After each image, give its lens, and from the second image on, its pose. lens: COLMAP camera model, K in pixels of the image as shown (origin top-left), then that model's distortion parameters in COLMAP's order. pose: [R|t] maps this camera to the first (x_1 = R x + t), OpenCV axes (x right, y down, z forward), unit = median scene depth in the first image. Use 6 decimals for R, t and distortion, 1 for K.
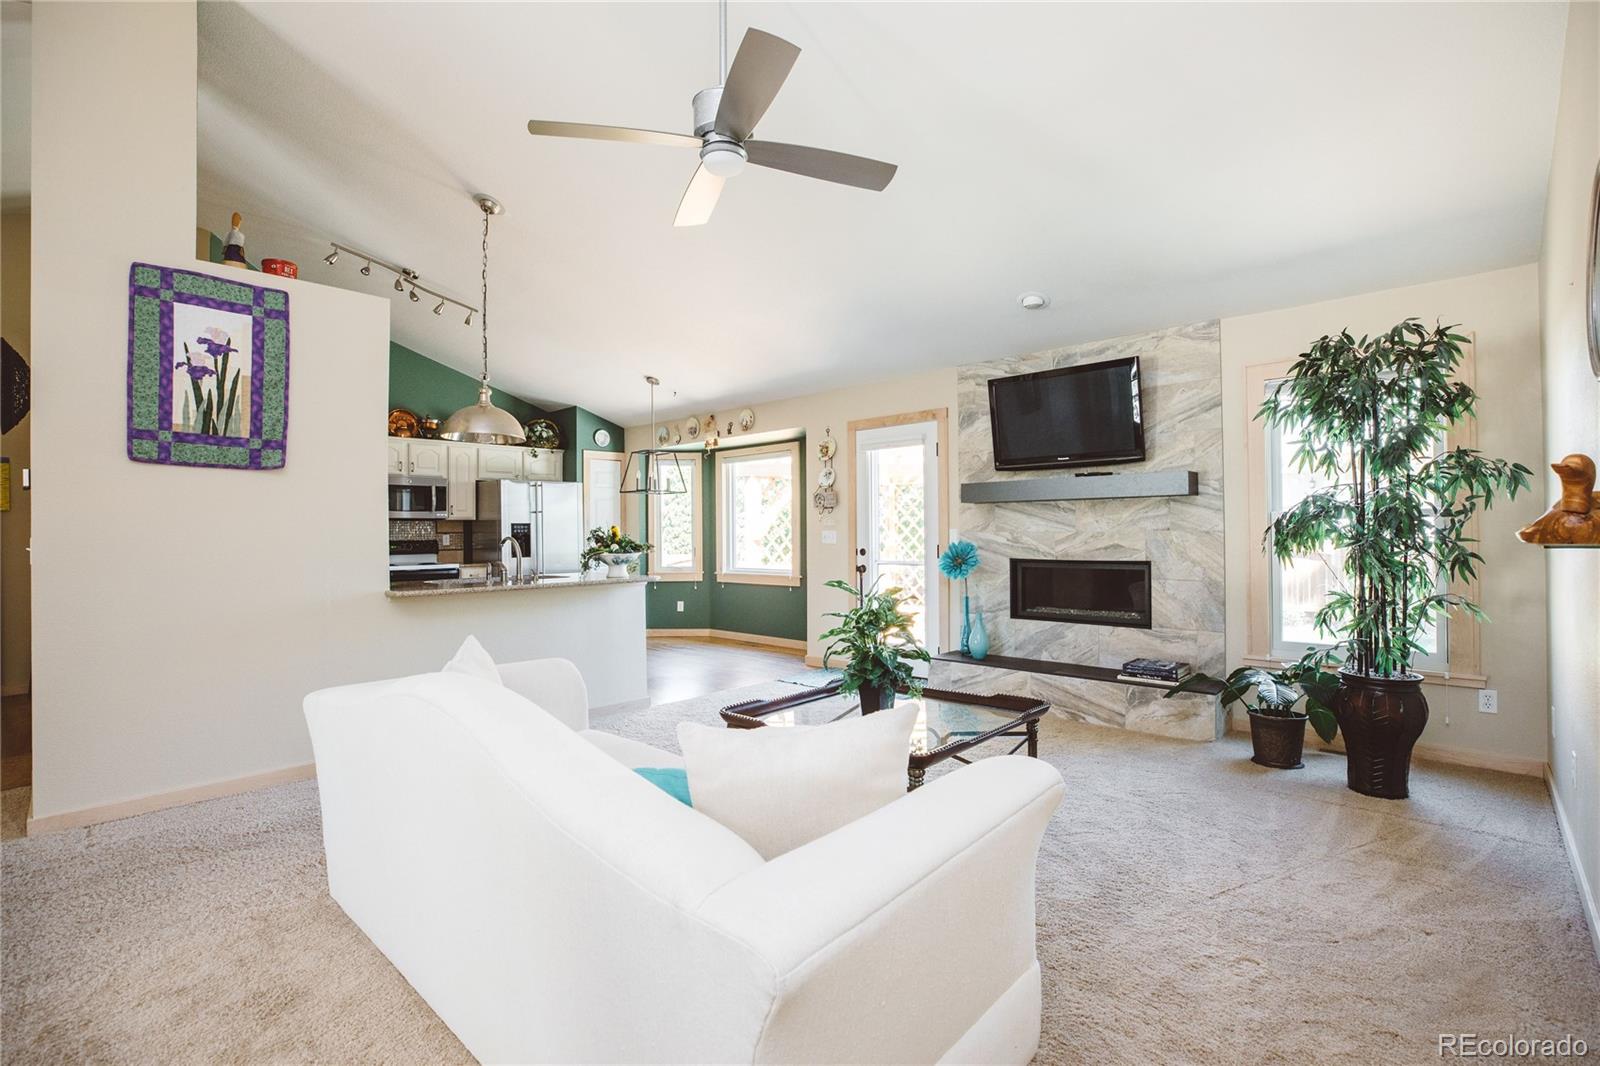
lens RADIAL K [[731.2, 0, 807.4], [0, 731.2, 528.1], [0, 0, 1]] dist [-0.035334, 0.001853]
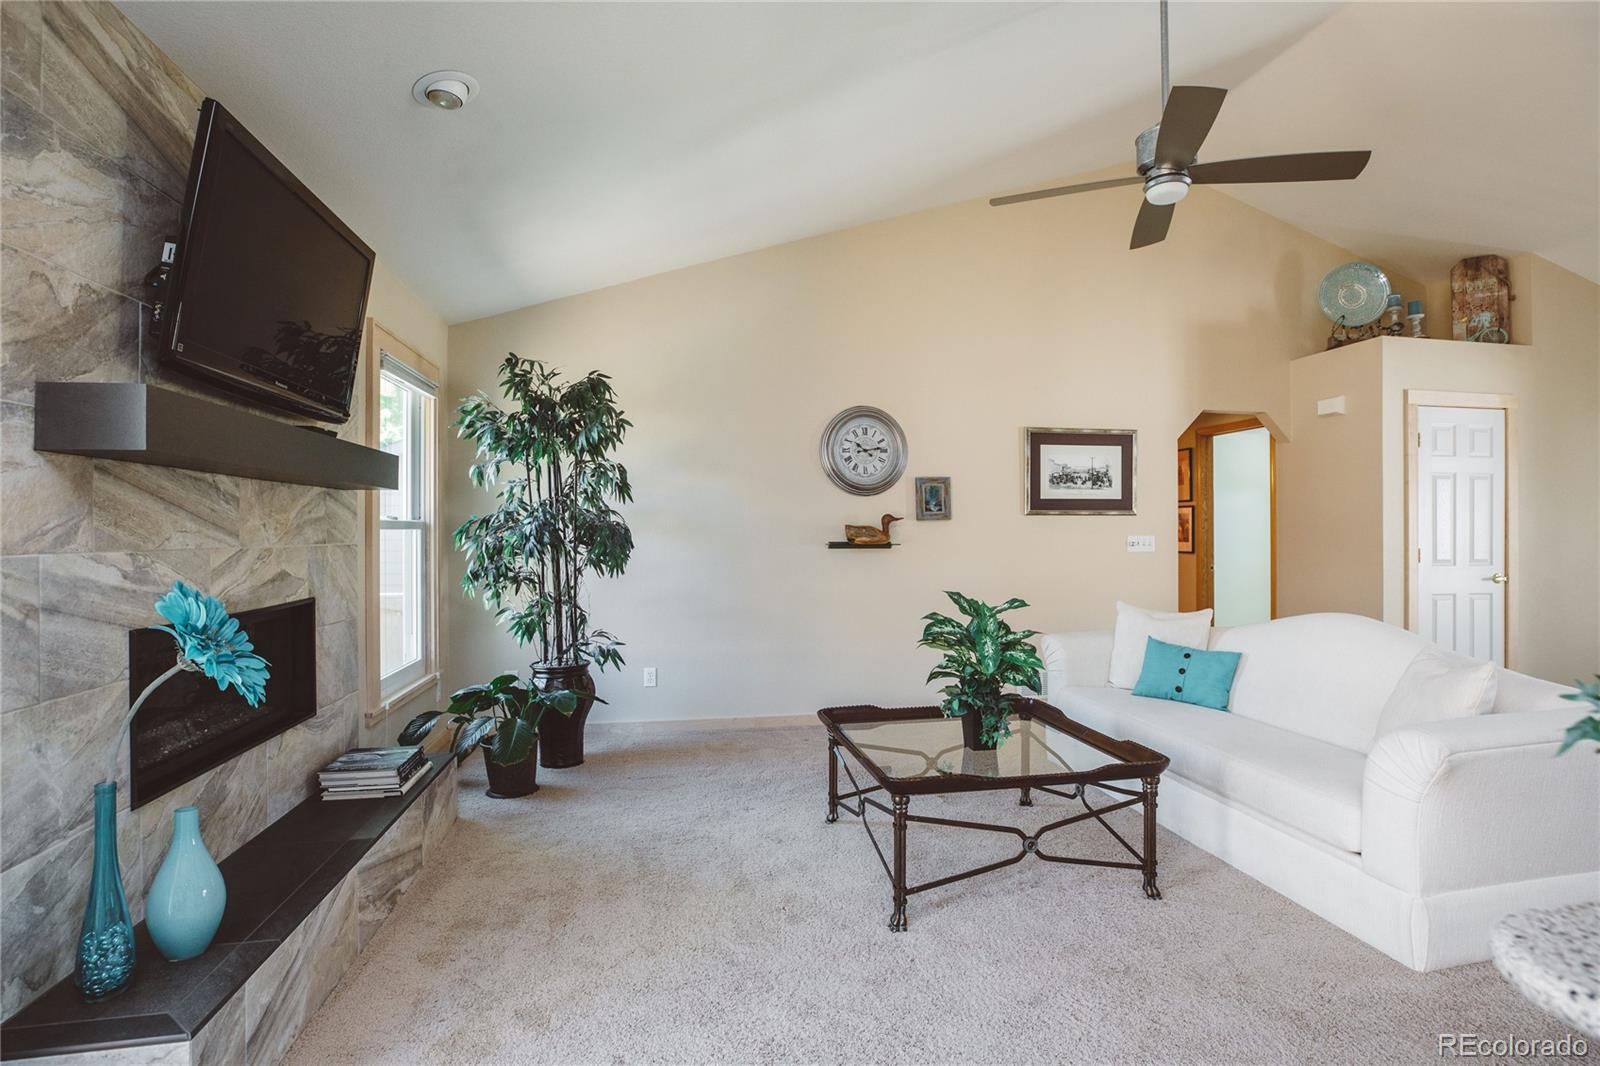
lens RADIAL K [[769.8, 0, 799.3], [0, 769.8, 531.6], [0, 0, 1]] dist [-0.029504, 0.004491]
pose [[-0.792650, 0.007992, 0.609625, -0.172709], [0.001507, 0.999937, -0.011150, 0.000681], [-0.609675, -0.007919, -0.792612, 1.091721]]
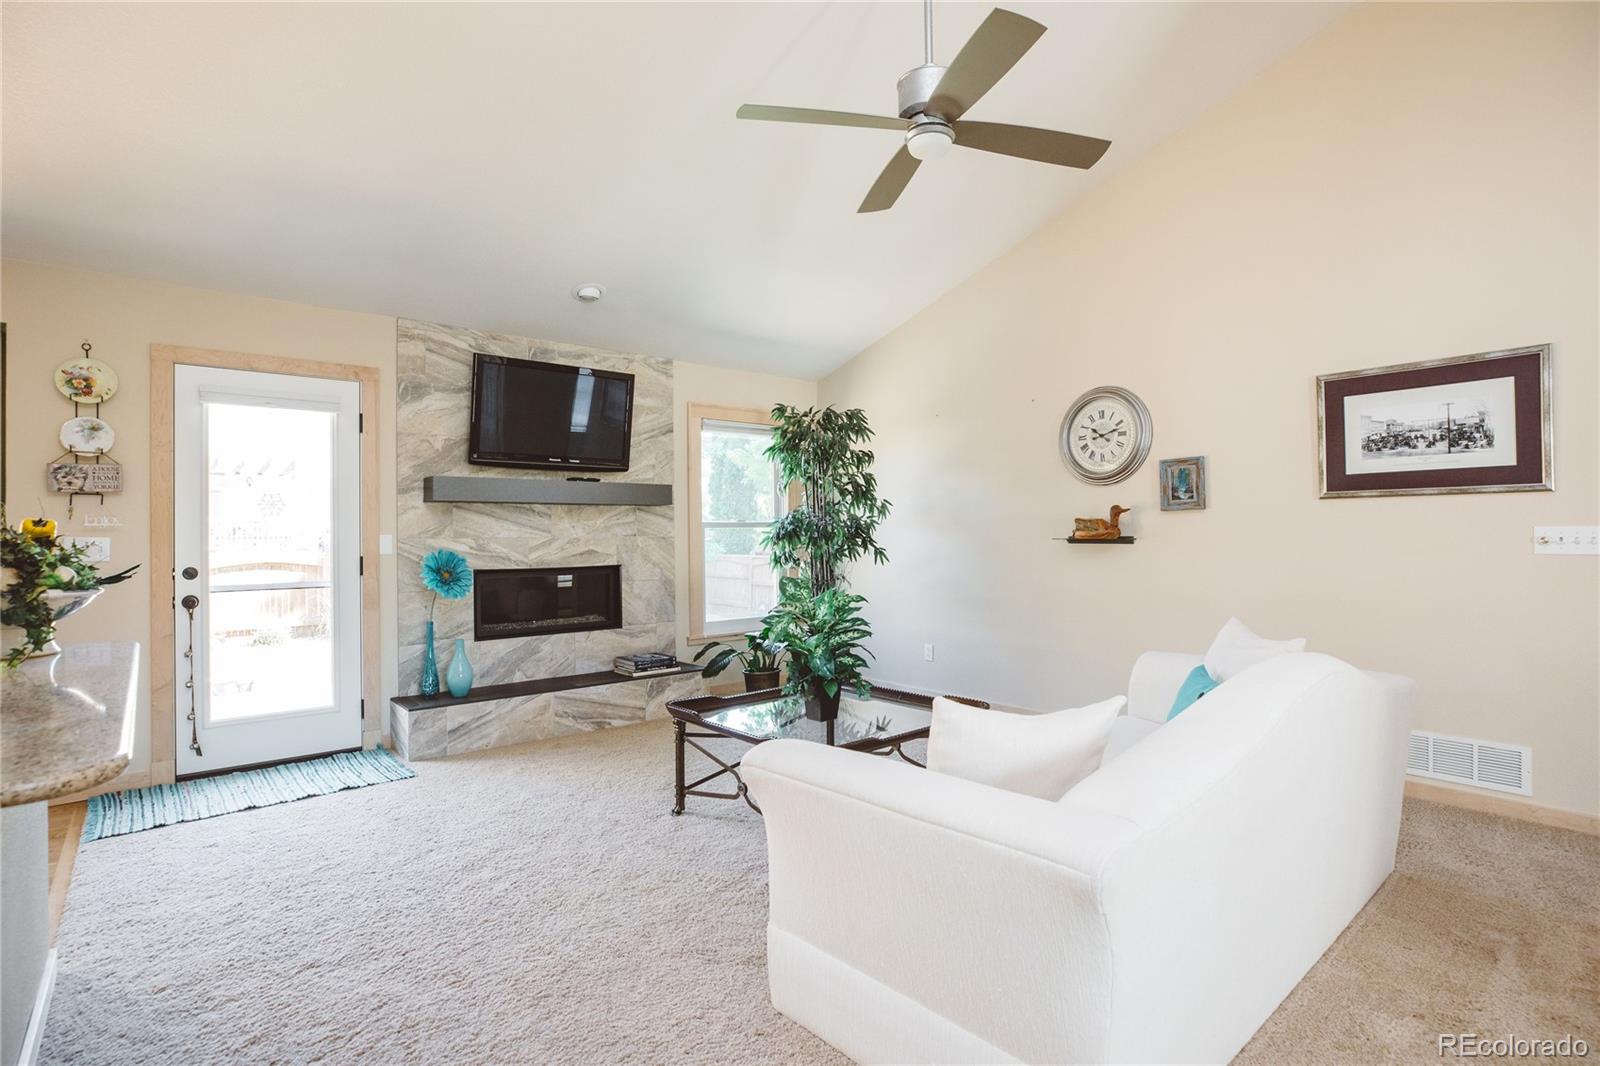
lens RADIAL K [[769.8, 0, 804.8], [0, 769.8, 530.0], [0, 0, 1]] dist [-0.029504, 0.004491]
pose [[0.122825, 0.010301, 0.992375, -0.549975], [-0.000445, 0.999947, -0.010325, 0.004842], [-0.992428, 0.000826, 0.122823, 0.518120]]
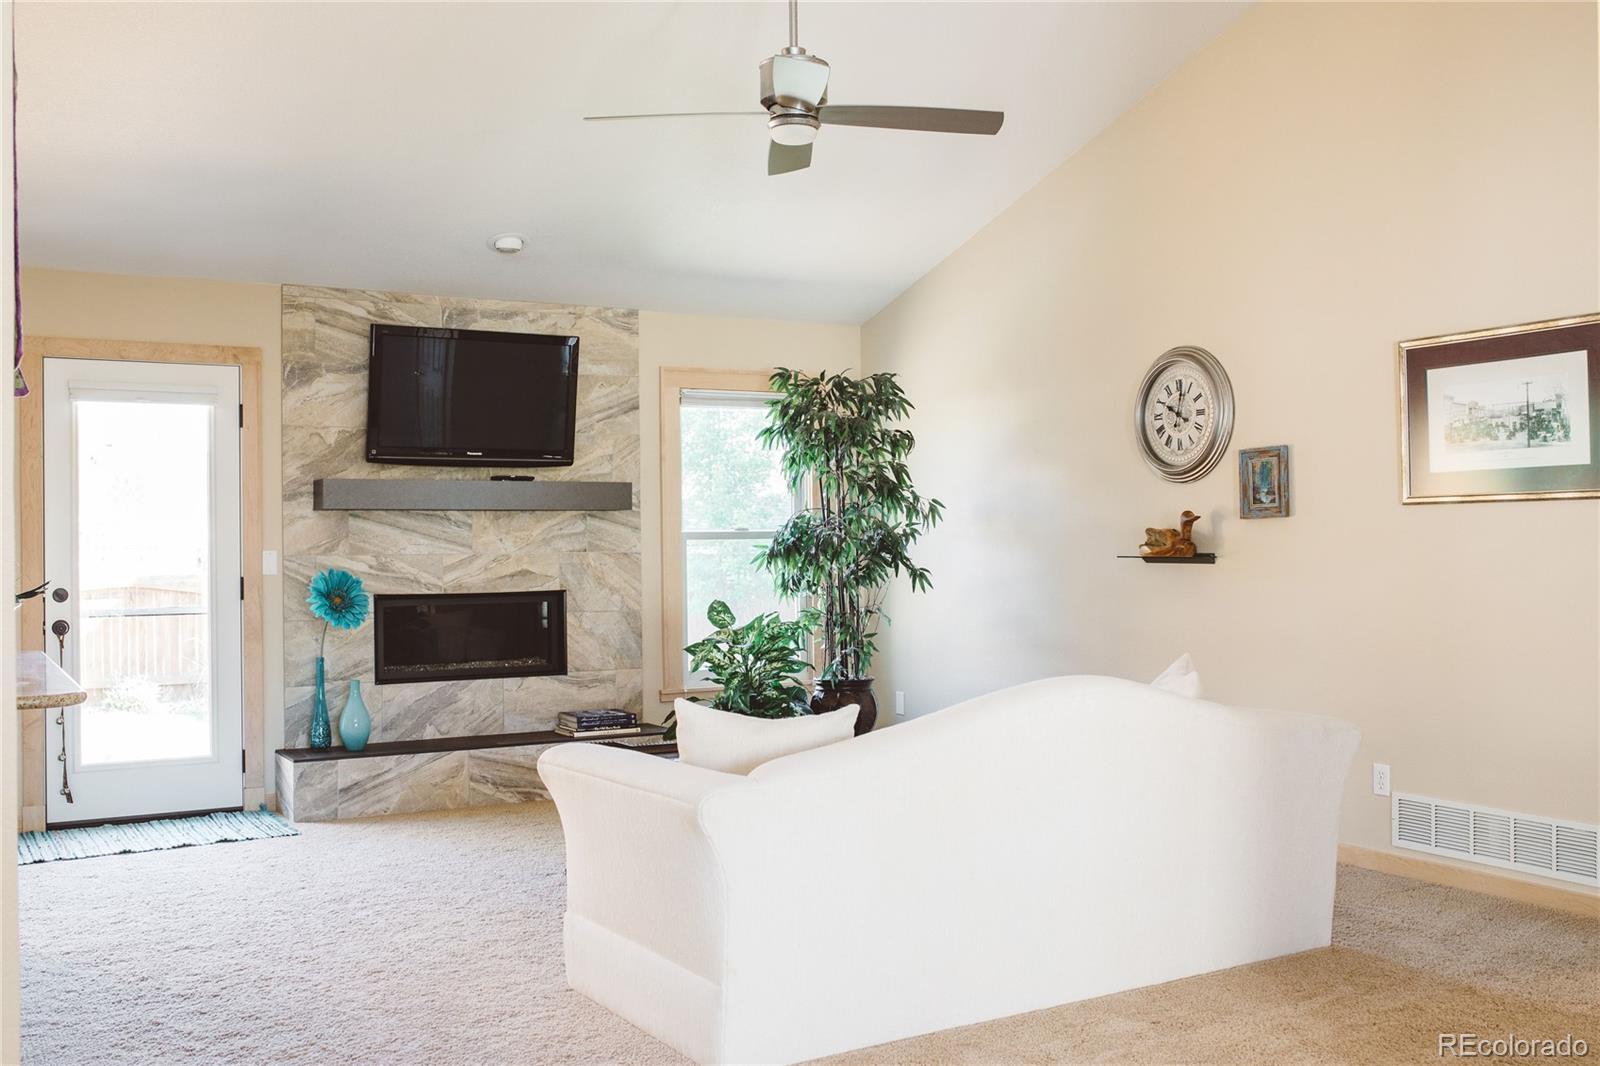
lens RADIAL K [[1486.5, 0, 797.8], [0, 1486.5, 535.9], [0, 0, 1]] dist [-0.034310, 0.000000]
pose [[0.300427, 0.008163, 0.953770, -0.898041], [-0.000556, 0.999965, -0.008383, -0.000842], [-0.953805, 0.001988, 0.300421, 0.227893]]
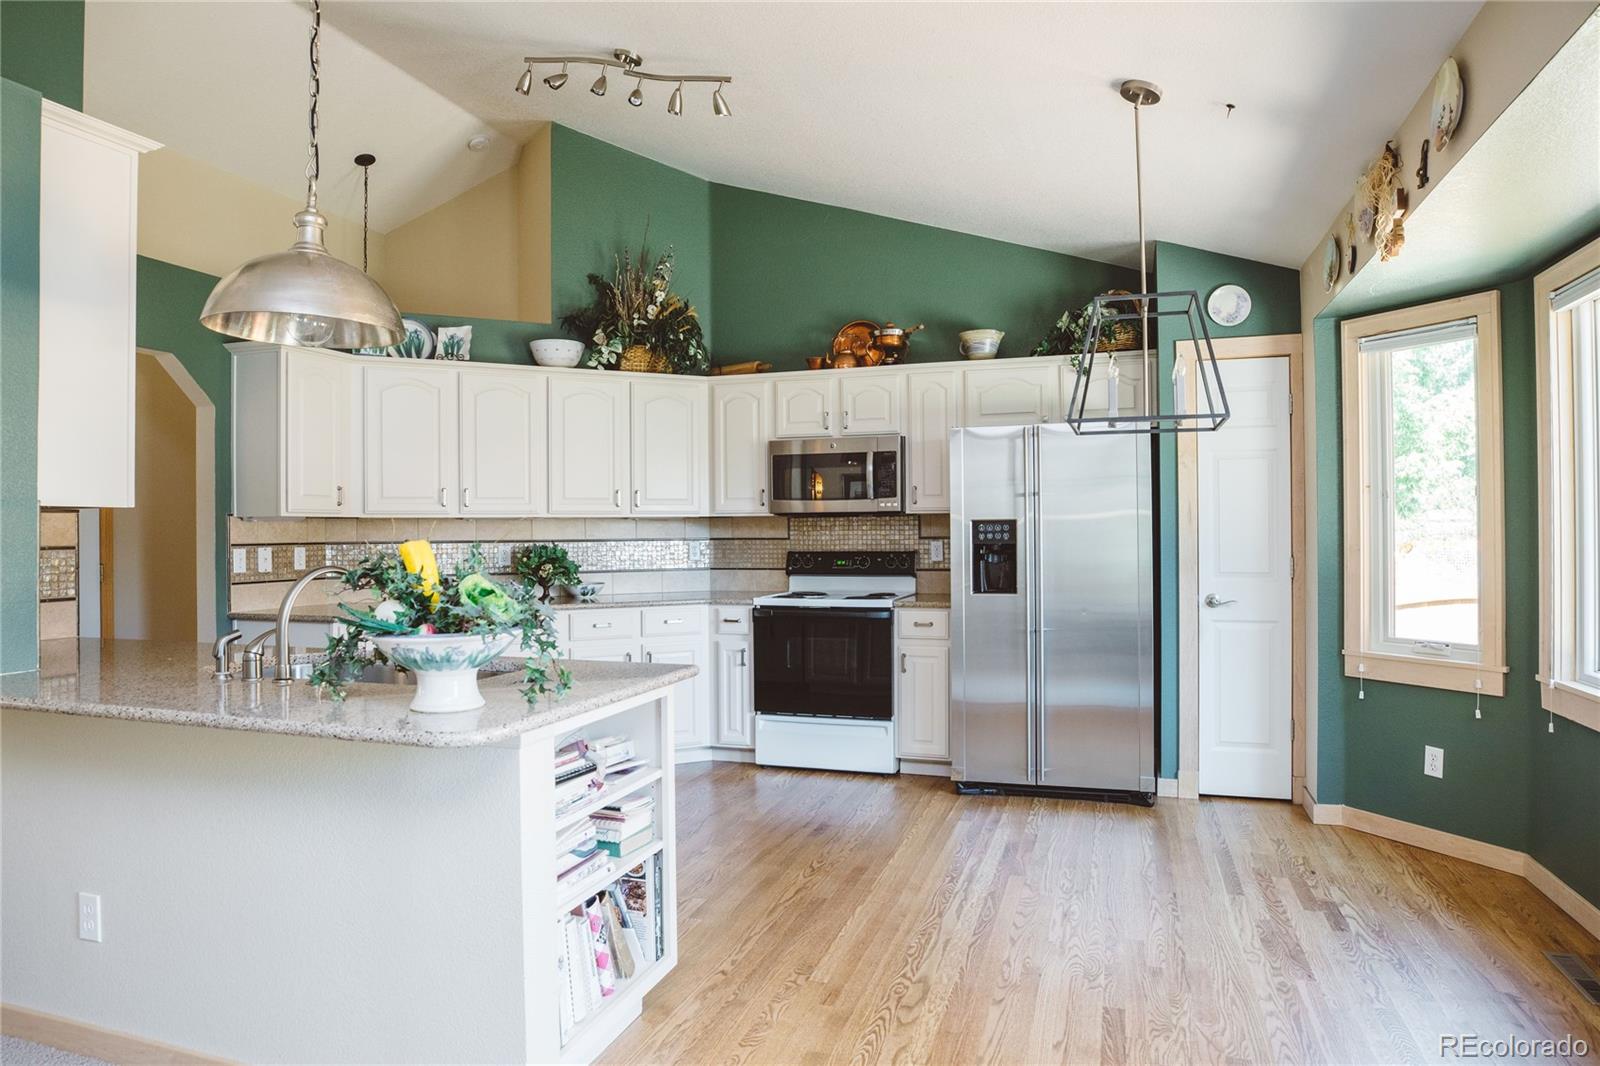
lens RADIAL K [[961.8, 0, 806.0], [0, 961.8, 527.3], [0, 0, 1]] dist [-0.055217, 0.011986]
pose [[0.417185, 0.001843, -0.908820, 0.157952], [0.009084, 0.999940, 0.006197, -0.009227], [0.908776, -0.010841, 0.417143, 0.911696]]
